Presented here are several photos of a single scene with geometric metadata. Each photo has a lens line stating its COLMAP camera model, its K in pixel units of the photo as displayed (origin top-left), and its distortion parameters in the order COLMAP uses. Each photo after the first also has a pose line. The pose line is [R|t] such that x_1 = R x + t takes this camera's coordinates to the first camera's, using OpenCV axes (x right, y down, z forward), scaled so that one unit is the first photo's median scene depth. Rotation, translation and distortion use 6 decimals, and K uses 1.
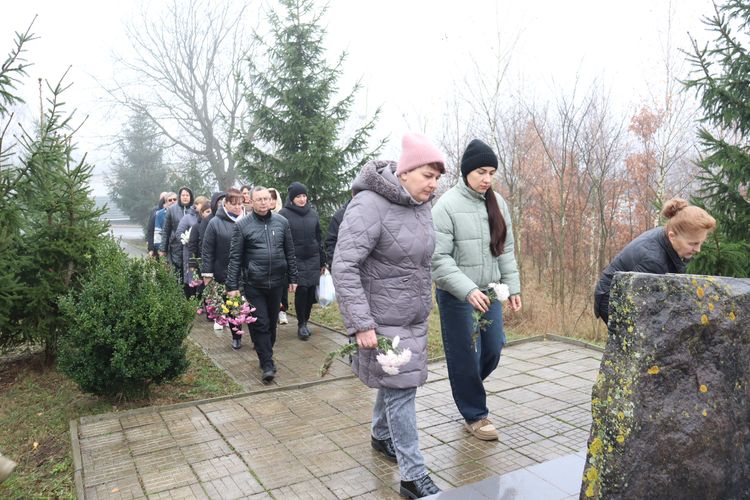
lens RADIAL K [[620.4, 0, 374.5], [0, 620.4, 249.6], [0, 0, 1]] dist [-0.155960, 0.117194]
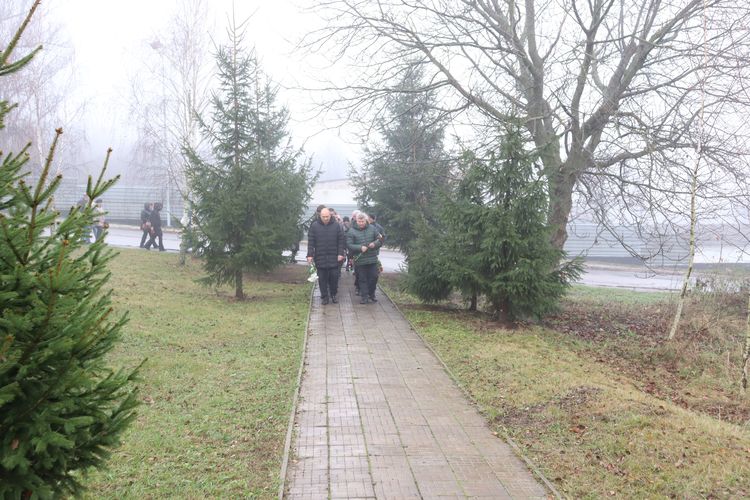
lens RADIAL K [[765.2, 0, 374.7], [0, 765.2, 248.6], [0, 0, 1]] dist [-0.002217, 0.000000]
pose [[0.912876, 0.049554, -0.405218, -0.115212], [-0.066301, 0.997424, -0.027387, -0.023066], [0.402817, 0.051867, 0.913810, 0.332631]]
